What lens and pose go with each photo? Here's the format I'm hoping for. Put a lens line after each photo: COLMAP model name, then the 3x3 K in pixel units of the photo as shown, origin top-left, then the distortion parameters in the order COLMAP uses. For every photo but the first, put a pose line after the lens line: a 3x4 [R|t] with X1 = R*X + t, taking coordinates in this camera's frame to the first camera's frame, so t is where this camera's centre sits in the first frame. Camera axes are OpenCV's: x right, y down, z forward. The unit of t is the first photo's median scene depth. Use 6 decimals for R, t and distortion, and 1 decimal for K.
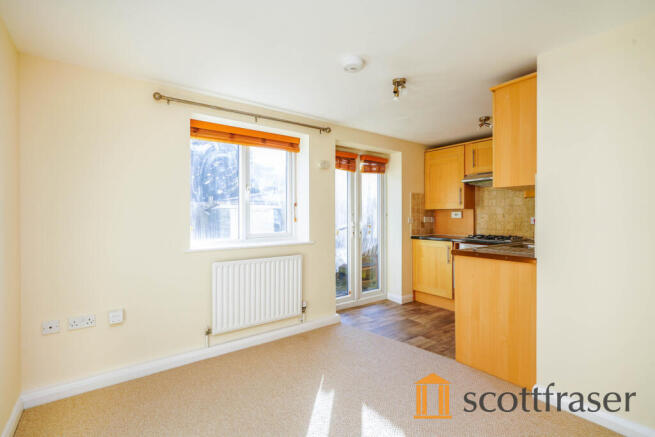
lens RADIAL K [[299.5, 0, 325.6], [0, 299.5, 214.3], [0, 0, 1]] dist [0.005589, 0.000508]
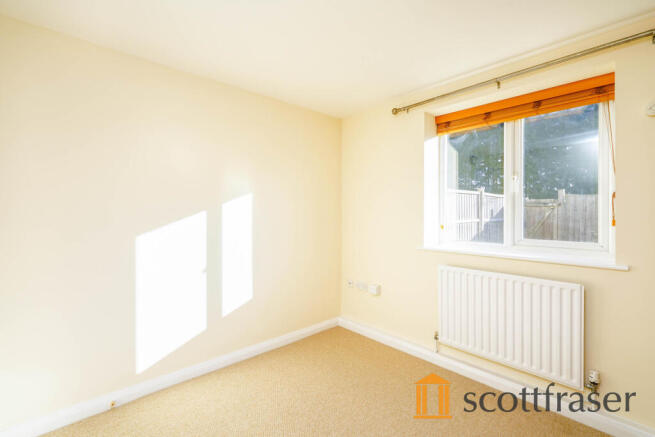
lens RADIAL K [[299.5, 0, 328.0], [0, 299.5, 215.8], [0, 0, 1]] dist [0.005589, 0.000508]
pose [[0.107996, 0.008548, -0.994115, 0.488137], [-0.006356, 0.999949, 0.007908, 0.004382], [0.994131, 0.005465, 0.108045, 0.529412]]
